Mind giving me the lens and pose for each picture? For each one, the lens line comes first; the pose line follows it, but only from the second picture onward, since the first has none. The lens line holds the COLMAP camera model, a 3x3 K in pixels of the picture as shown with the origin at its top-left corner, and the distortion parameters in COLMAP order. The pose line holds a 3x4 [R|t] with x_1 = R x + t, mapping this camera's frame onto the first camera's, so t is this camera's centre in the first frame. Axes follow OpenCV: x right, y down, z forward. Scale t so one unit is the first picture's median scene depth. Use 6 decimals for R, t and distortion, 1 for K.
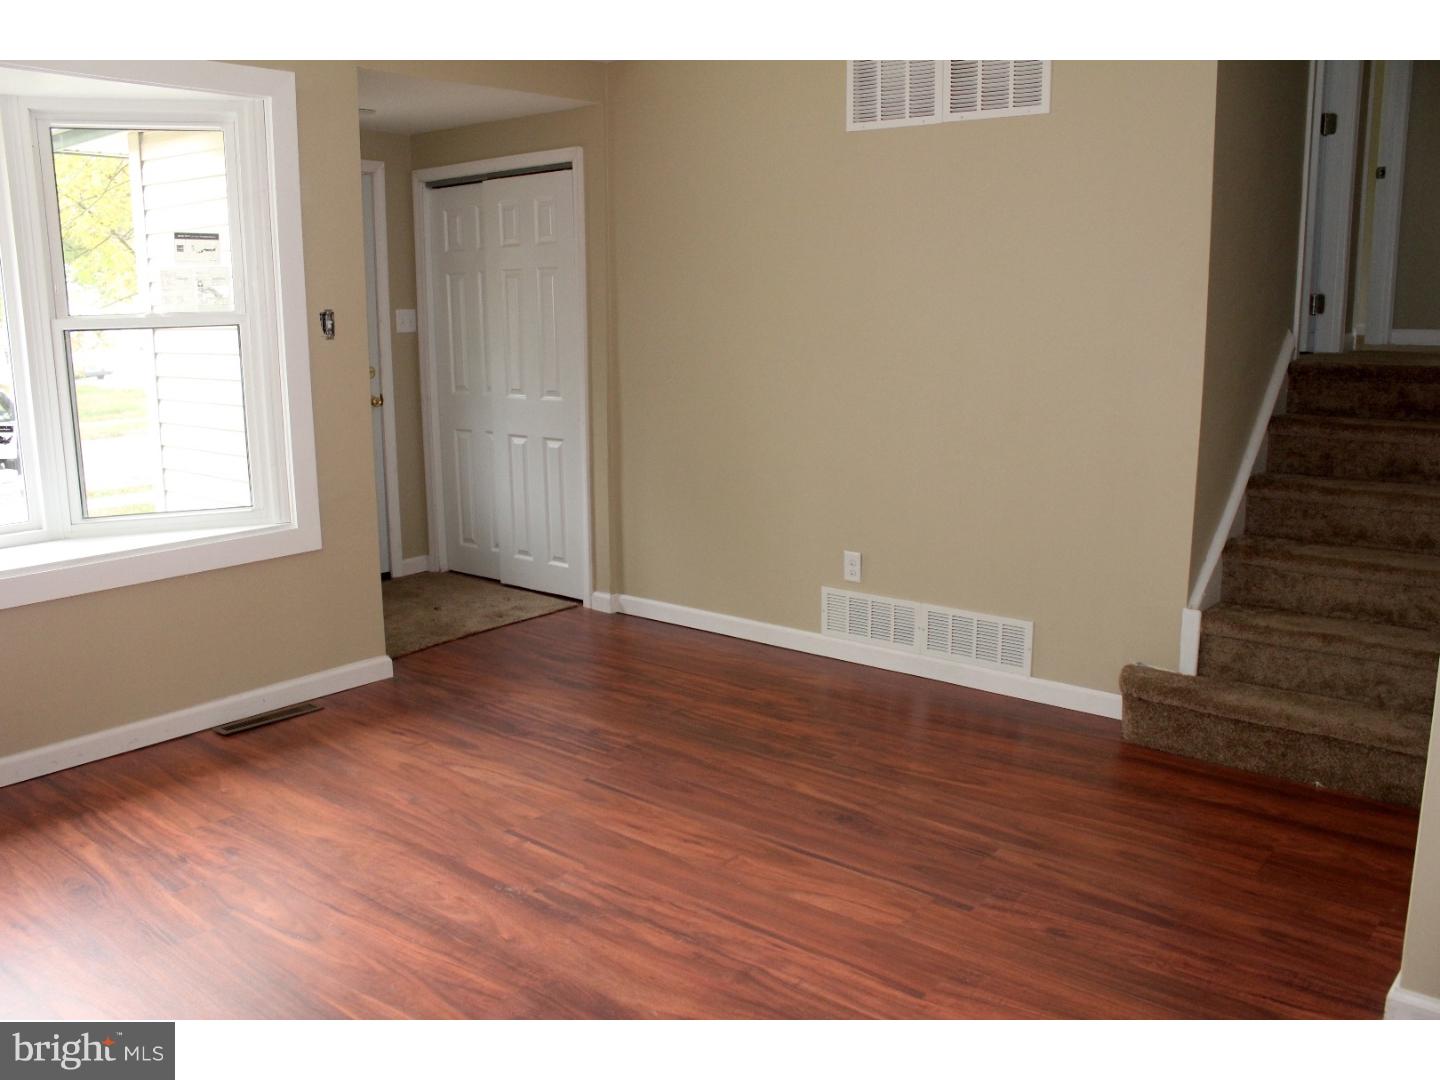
lens RADIAL K [[1206.3, 0, 717.8], [0, 1206.3, 531.2], [0, 0, 1]] dist [-0.164409, 0.141200]
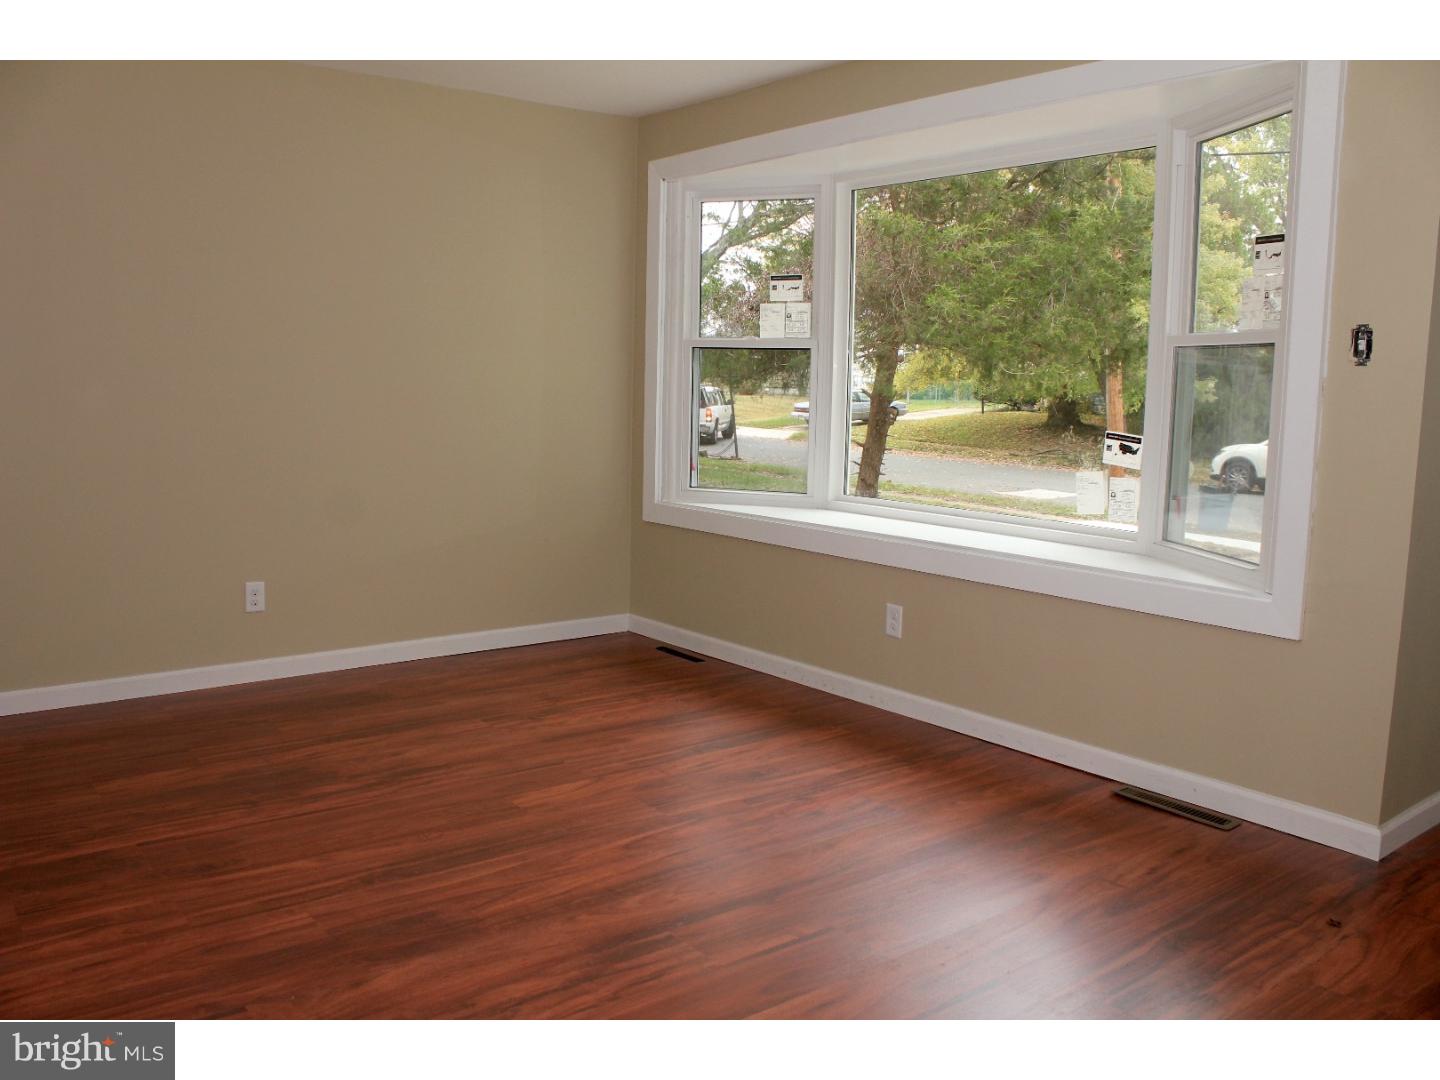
lens RADIAL K [[1206.3, 0, 715.6], [0, 1206.3, 533.8], [0, 0, 1]] dist [-0.164409, 0.141200]
pose [[-0.212965, 0.133883, -0.967844, 0.509542], [-0.198872, 0.963892, 0.177096, -0.121030], [0.956606, 0.230192, -0.178650, 0.849908]]
